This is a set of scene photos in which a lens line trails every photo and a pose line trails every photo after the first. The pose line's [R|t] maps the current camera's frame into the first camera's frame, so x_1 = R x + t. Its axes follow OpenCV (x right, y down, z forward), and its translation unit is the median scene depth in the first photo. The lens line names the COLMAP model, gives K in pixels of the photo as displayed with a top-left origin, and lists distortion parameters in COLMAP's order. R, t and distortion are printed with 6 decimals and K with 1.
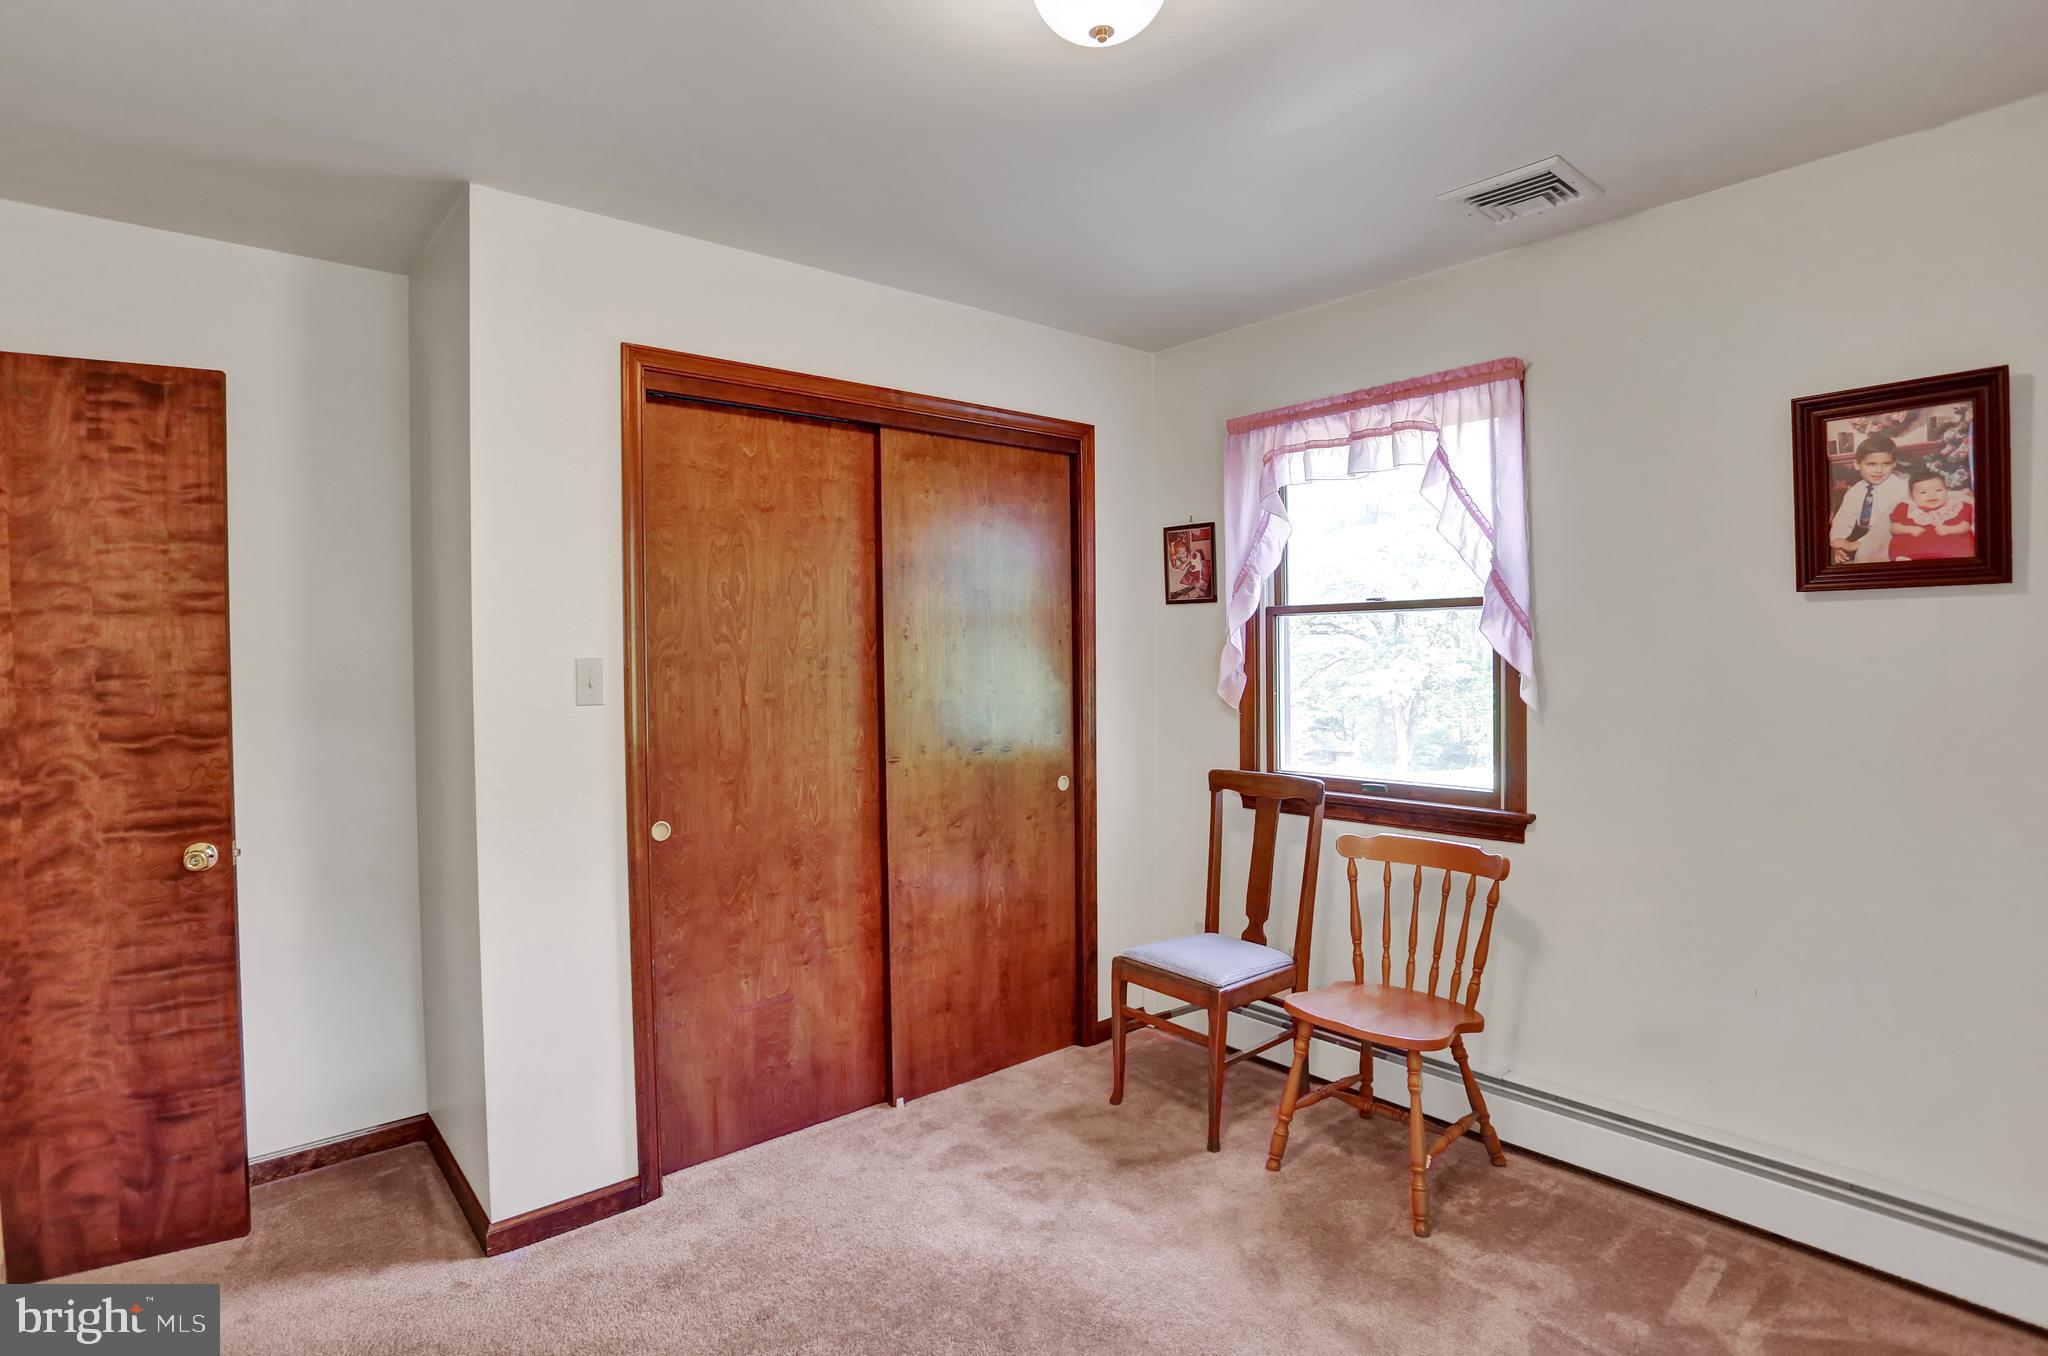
lens RADIAL K [[1032.9, 0, 1000.2], [0, 1032.9, 651.6], [0, 0, 1]] dist [-0.067956, 0.037107]
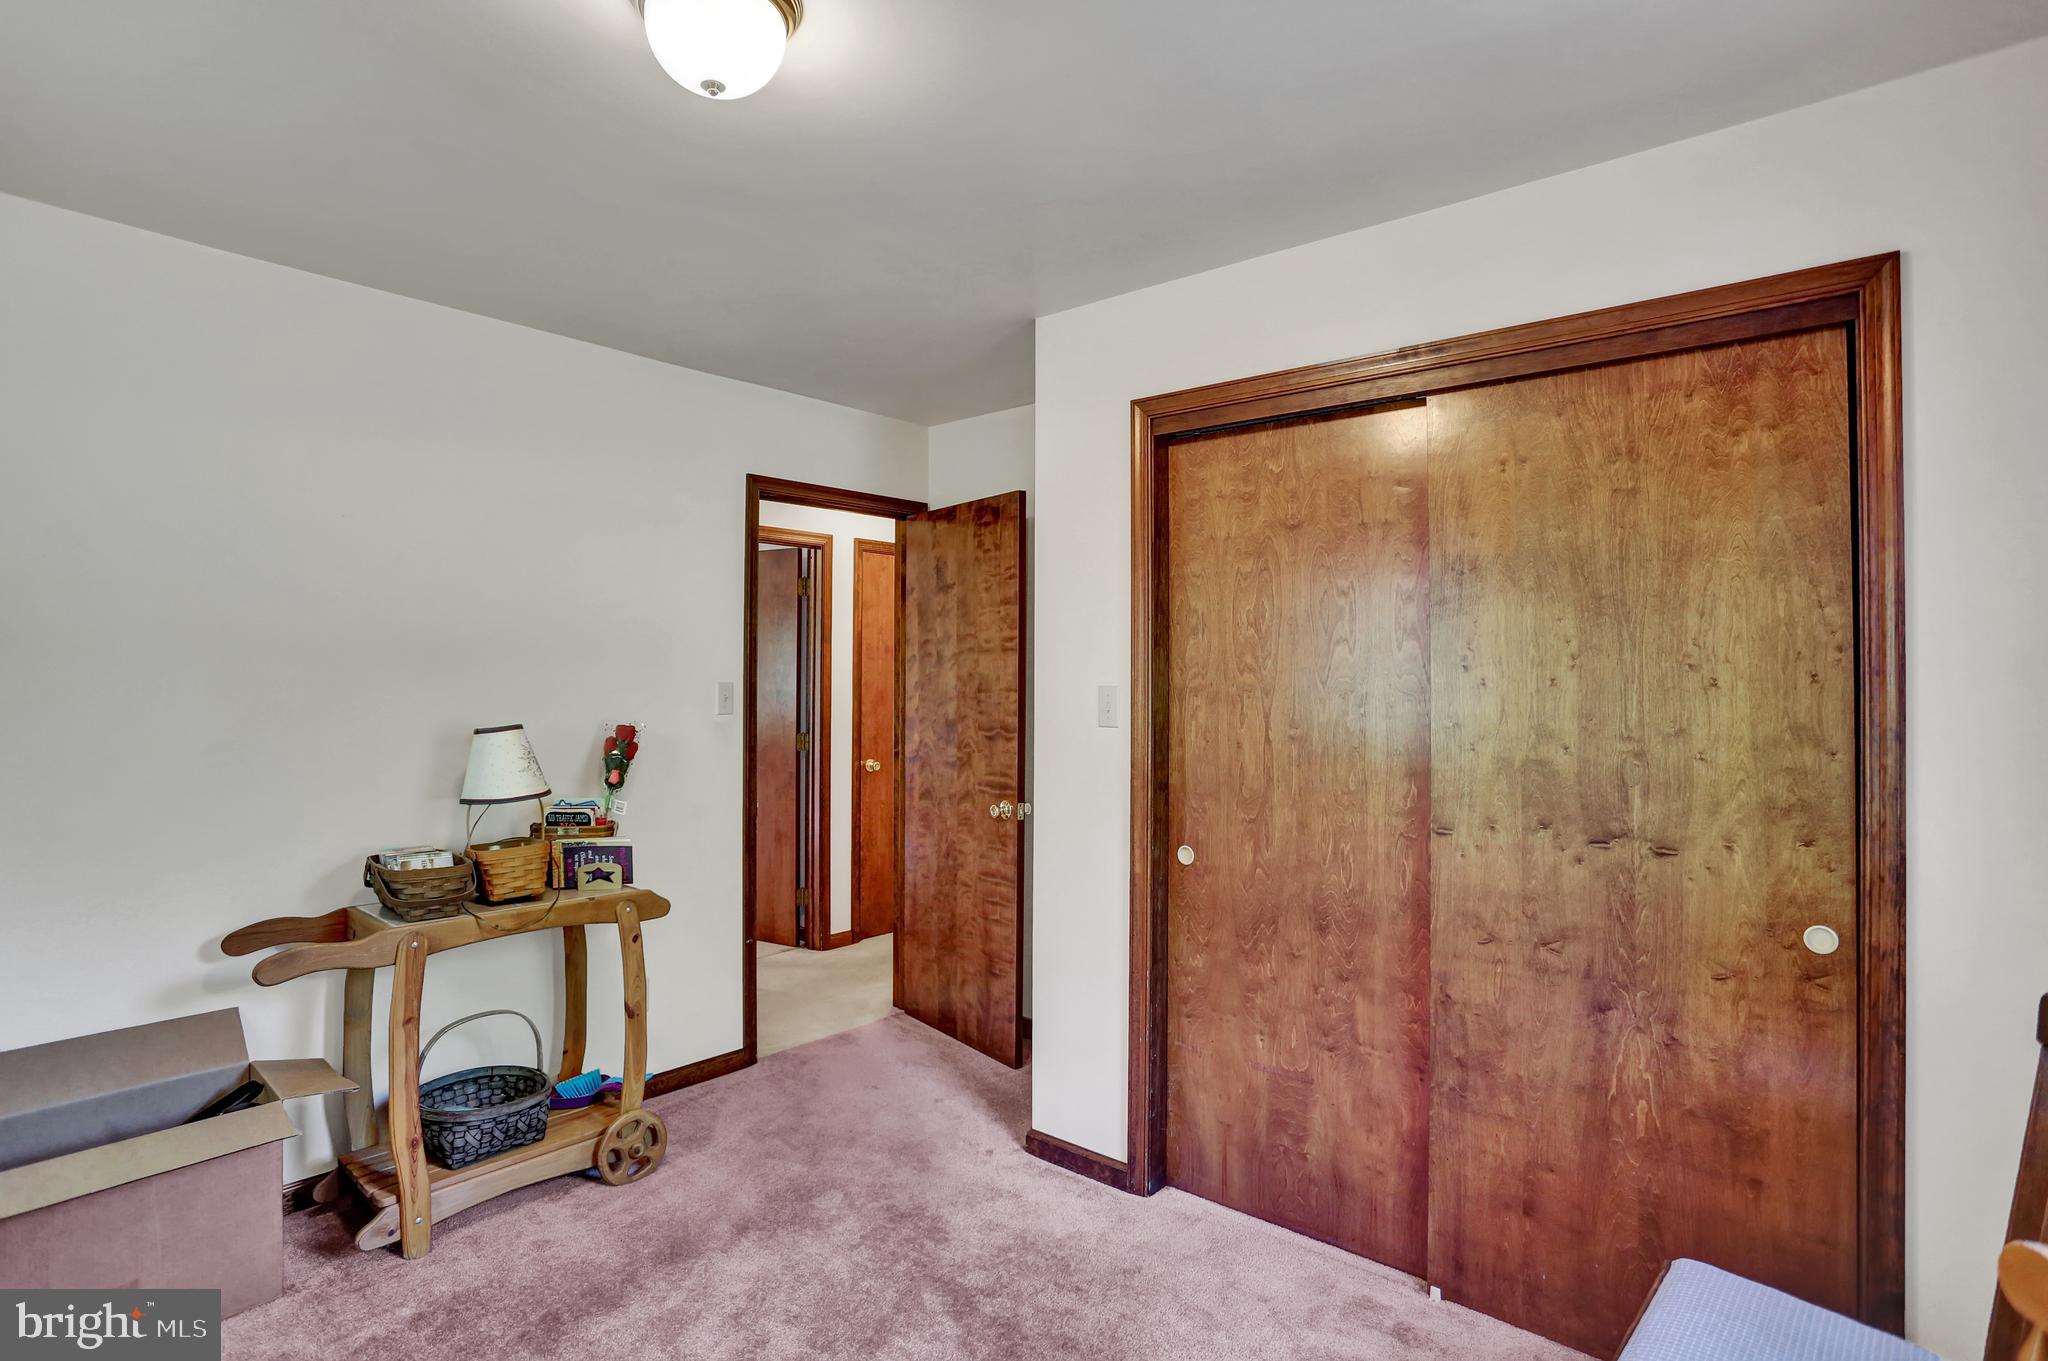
lens RADIAL K [[1032.9, 0, 1000.2], [0, 1032.9, 654.1], [0, 0, 1]] dist [-0.067956, 0.037107]
pose [[0.164360, -0.010924, -0.986340, 0.622677], [-0.013695, 0.999817, -0.013356, -0.010363], [0.986305, 0.015703, 0.164180, 0.602708]]
